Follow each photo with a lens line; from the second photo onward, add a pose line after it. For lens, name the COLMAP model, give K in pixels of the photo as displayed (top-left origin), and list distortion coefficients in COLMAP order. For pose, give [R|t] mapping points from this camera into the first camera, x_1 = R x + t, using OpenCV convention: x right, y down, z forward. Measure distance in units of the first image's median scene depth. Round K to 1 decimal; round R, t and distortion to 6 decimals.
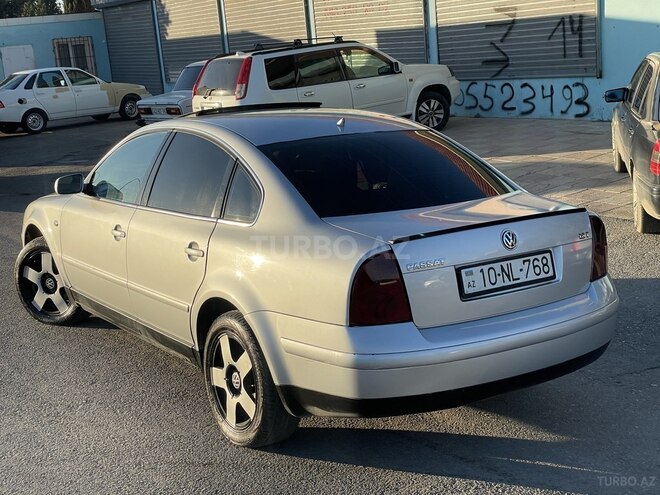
lens RADIAL K [[824.3, 0, 330.0], [0, 824.3, 247.5], [0, 0, 1]] dist [0.265960, 0.004310]
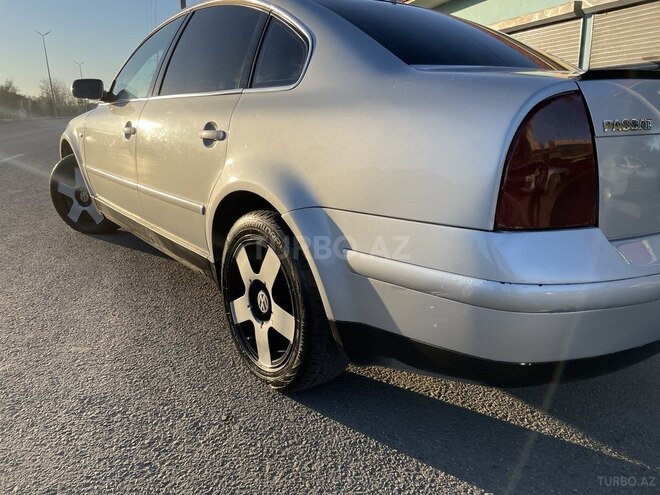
lens RADIAL K [[504.9, 0, 329.9], [0, 504.9, 237.6], [0, 0, 1]] dist [0.096283, -0.124857]
pose [[0.997343, 0.039446, 0.061248, -0.092199], [-0.043467, 0.996888, 0.065762, 0.074452], [-0.058463, -0.068249, 0.995954, 0.608354]]
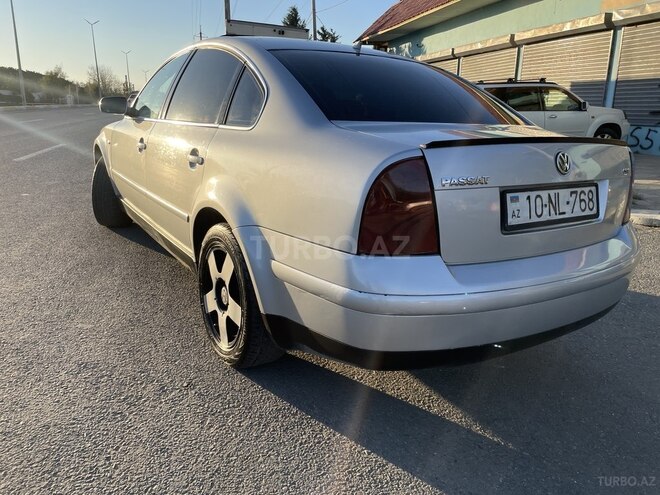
lens RADIAL K [[504.9, 0, 329.9], [0, 504.9, 237.6], [0, 0, 1]] dist [0.096283, -0.124857]
pose [[0.996042, 0.088869, 0.001504, -0.002396], [-0.088729, 0.993190, 0.075501, 0.043239], [0.005216, -0.075336, 0.997145, 0.488184]]
